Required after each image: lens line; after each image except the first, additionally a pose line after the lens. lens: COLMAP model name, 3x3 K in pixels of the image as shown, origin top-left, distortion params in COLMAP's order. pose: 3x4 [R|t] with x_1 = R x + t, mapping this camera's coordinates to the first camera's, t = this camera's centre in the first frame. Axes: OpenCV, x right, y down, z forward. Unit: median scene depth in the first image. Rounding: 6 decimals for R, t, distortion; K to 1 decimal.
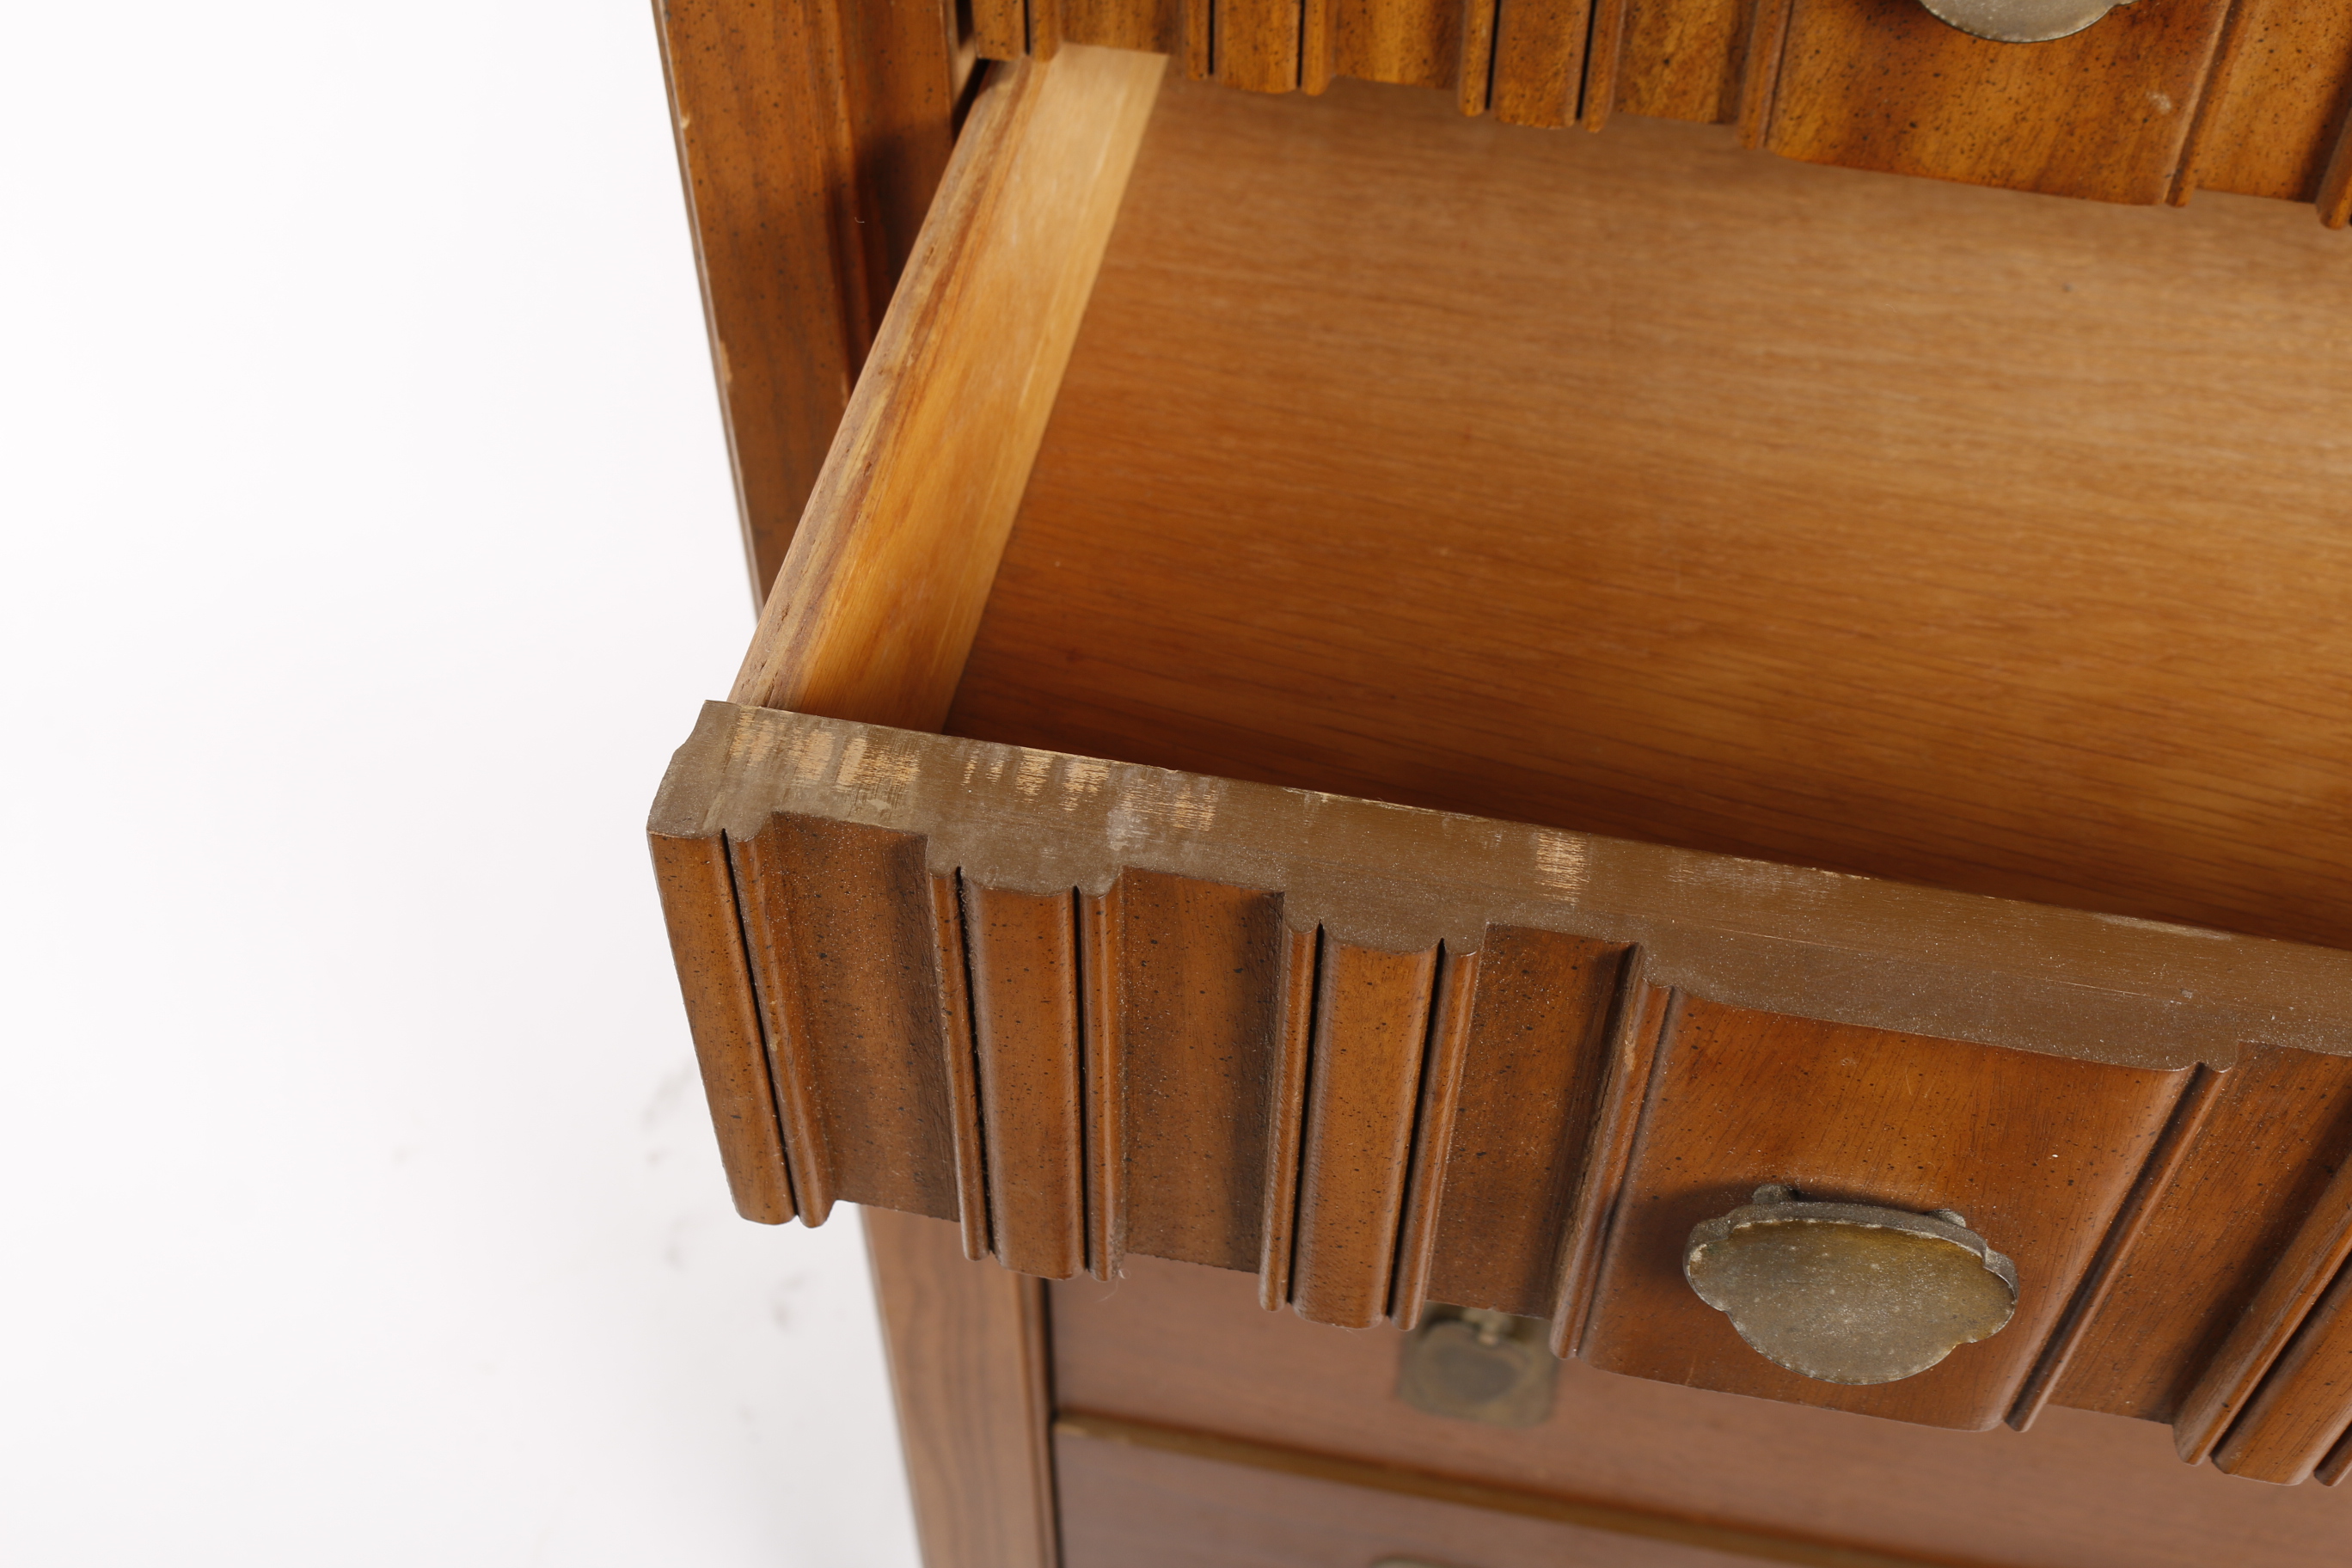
lens RADIAL K [[2675.6, 0, 1176.0], [0, 2675.6, 784.0], [0, 0, 1]] dist [-0.126891, 0.187642]
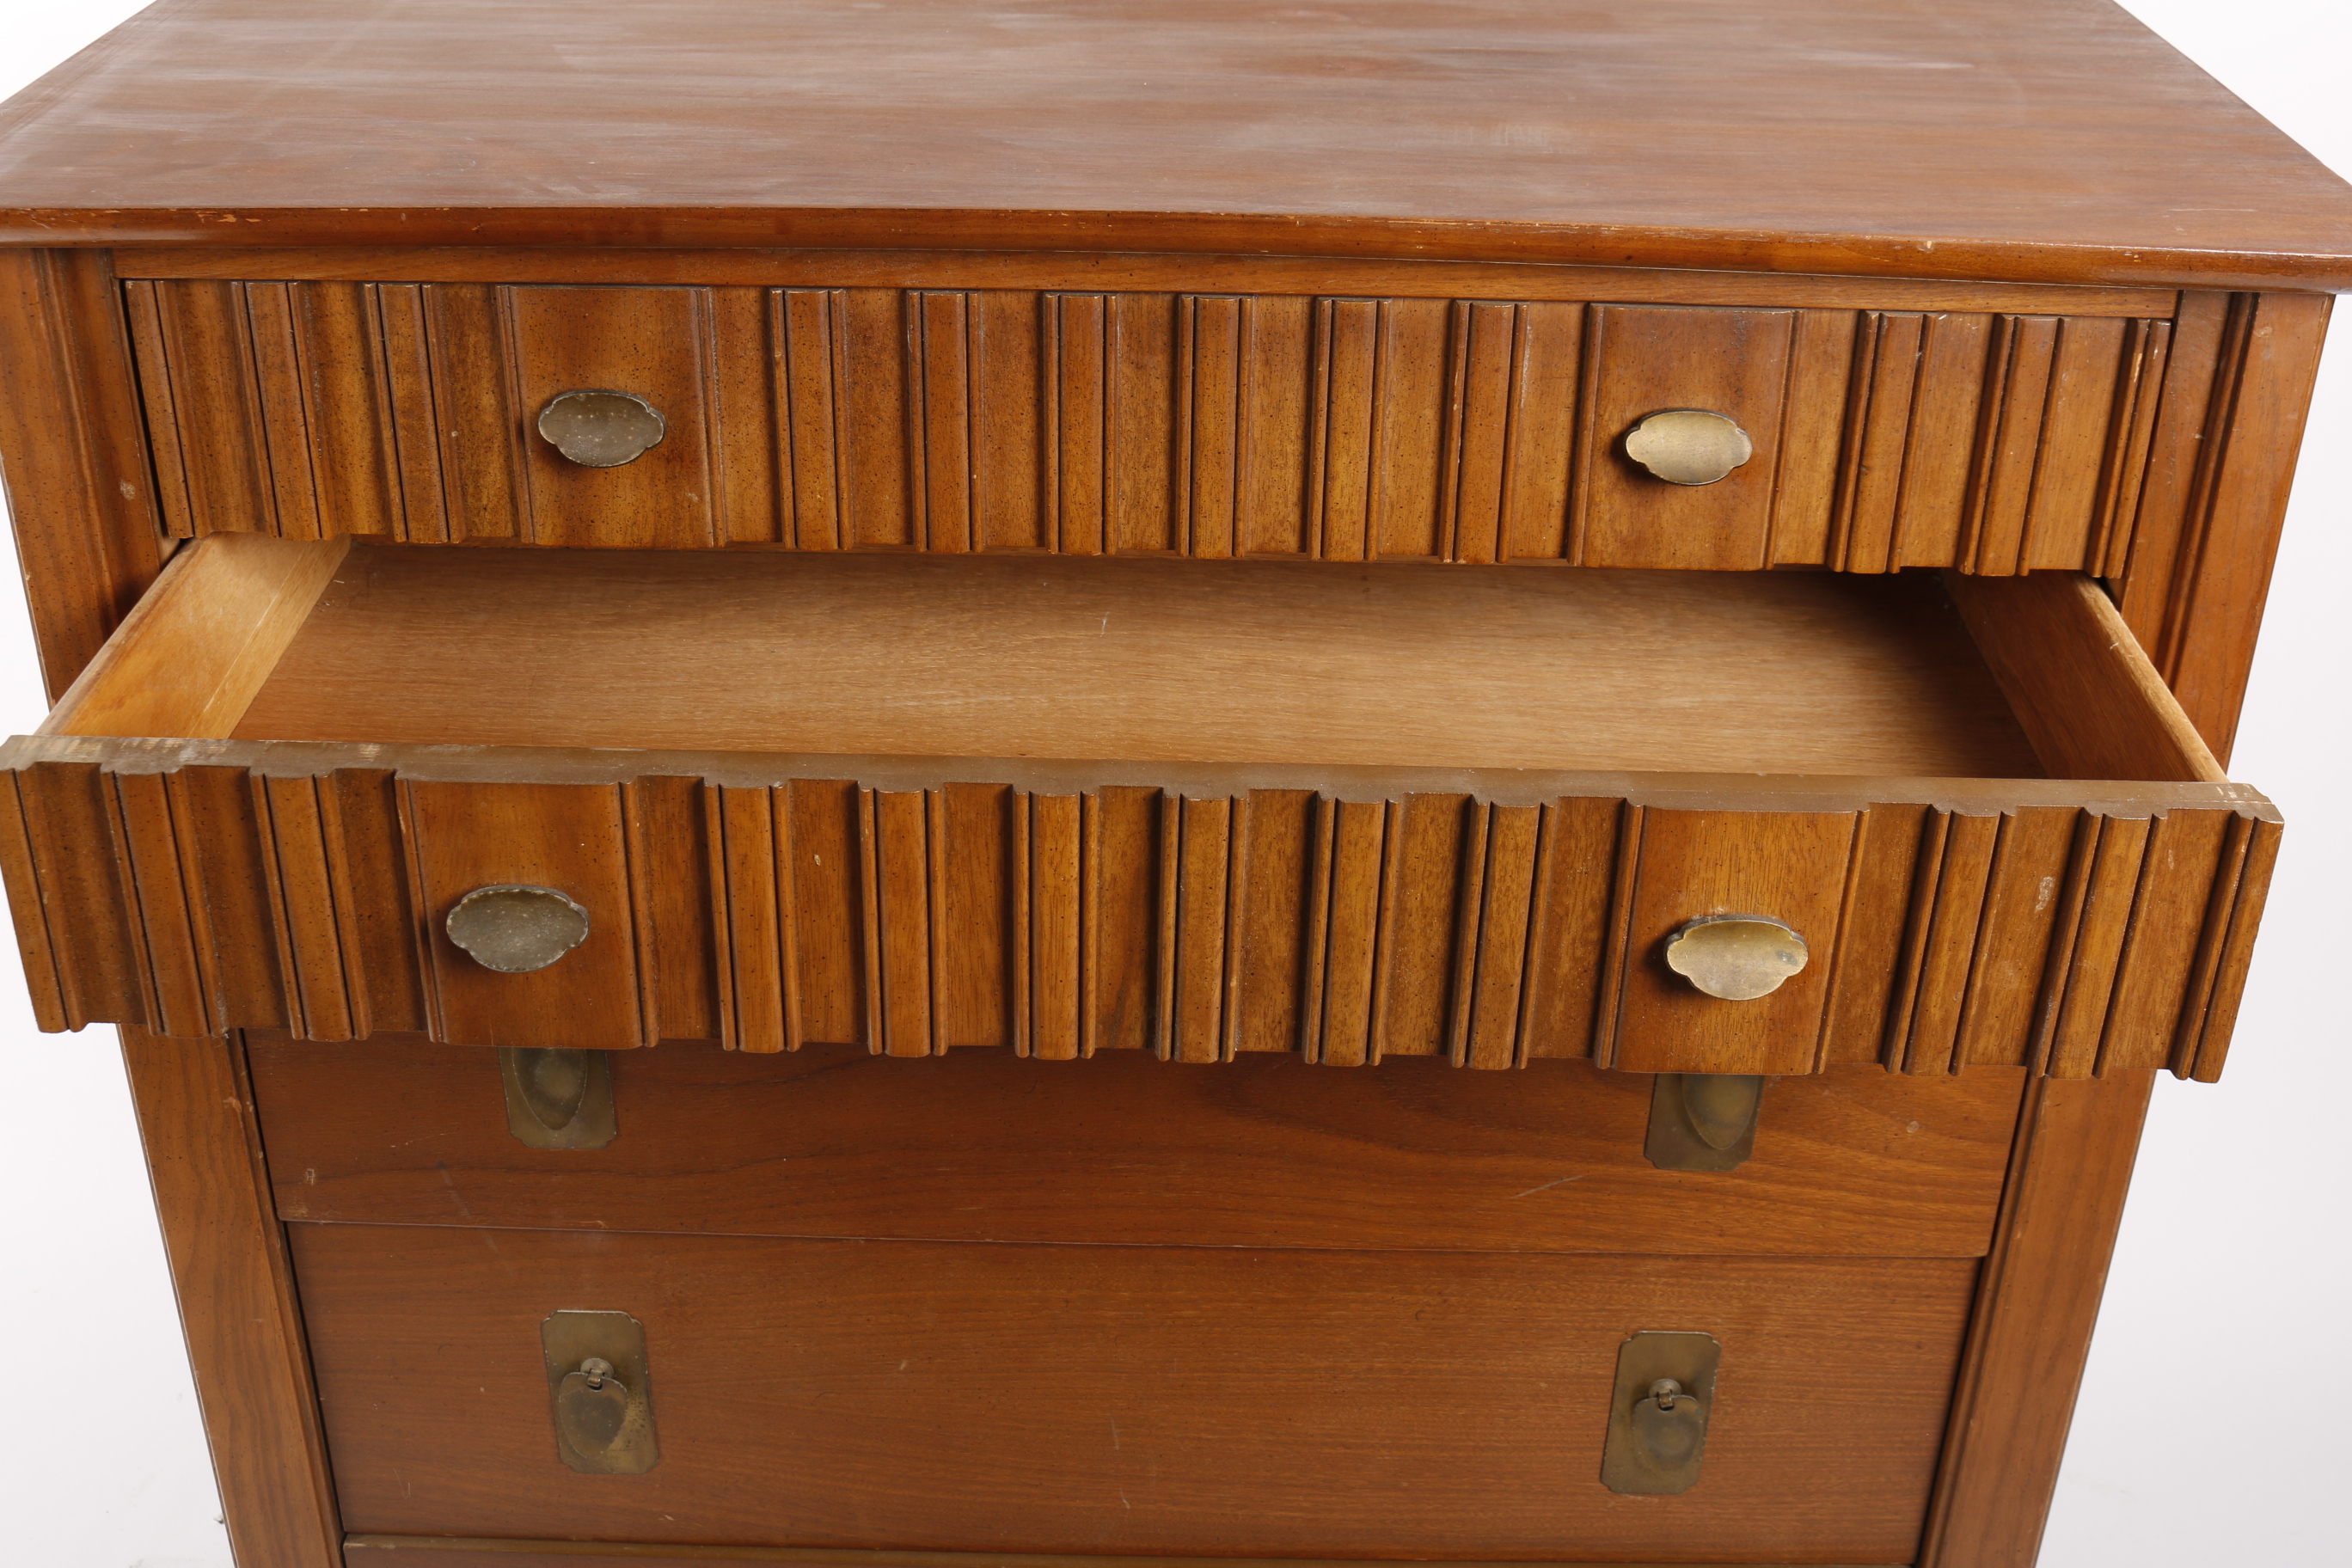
lens RADIAL K [[2675.6, 0, 1176.0], [0, 2675.6, 784.0], [0, 0, 1]] dist [-0.126891, 0.187642]
pose [[0.981990, -0.077704, 0.172213, 0.351503], [0.133772, 0.929639, -0.343332, 0.772163], [-0.133417, 0.360186, 0.923291, -1.028538]]
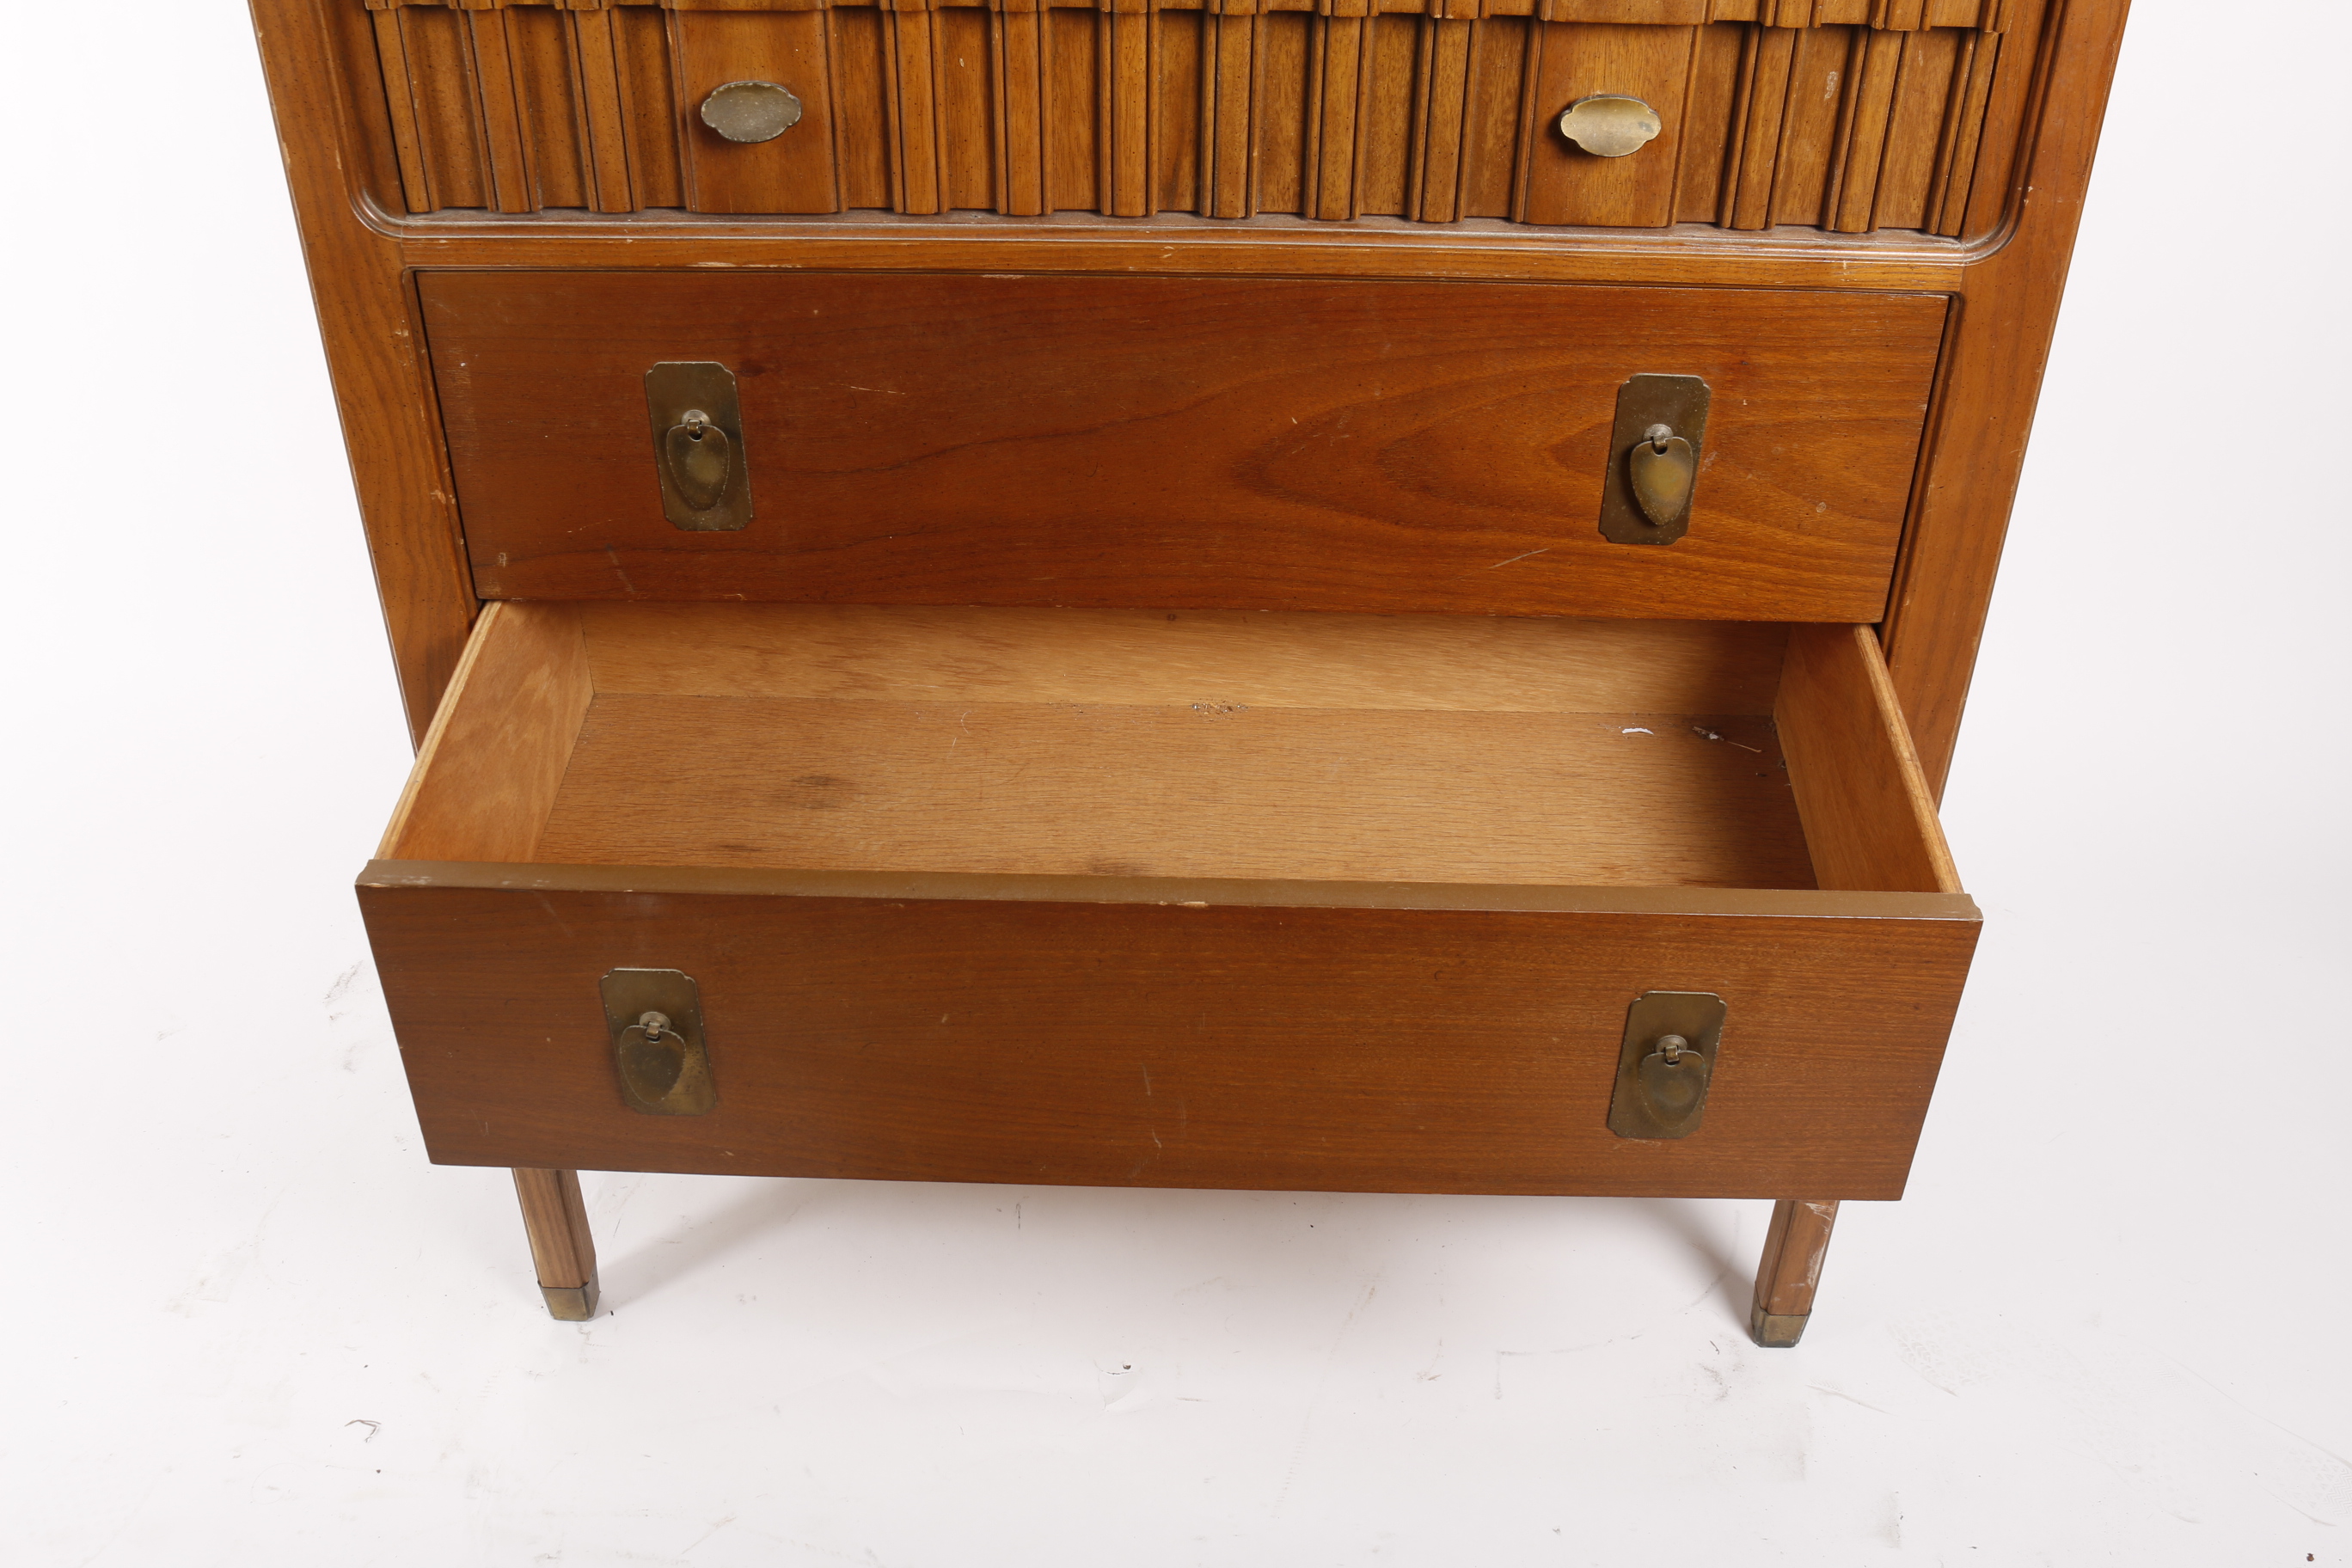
lens RADIAL K [[2558.7, 0, 1167.8], [0, 2558.7, 978.2], [0, 0, 1]] dist [-0.147009, 0.151778]
pose [[0.983833, -0.115323, 0.137017, 0.271654], [0.135507, 0.979584, -0.148505, 1.076219], [-0.117094, 0.164671, 0.979374, -1.276409]]
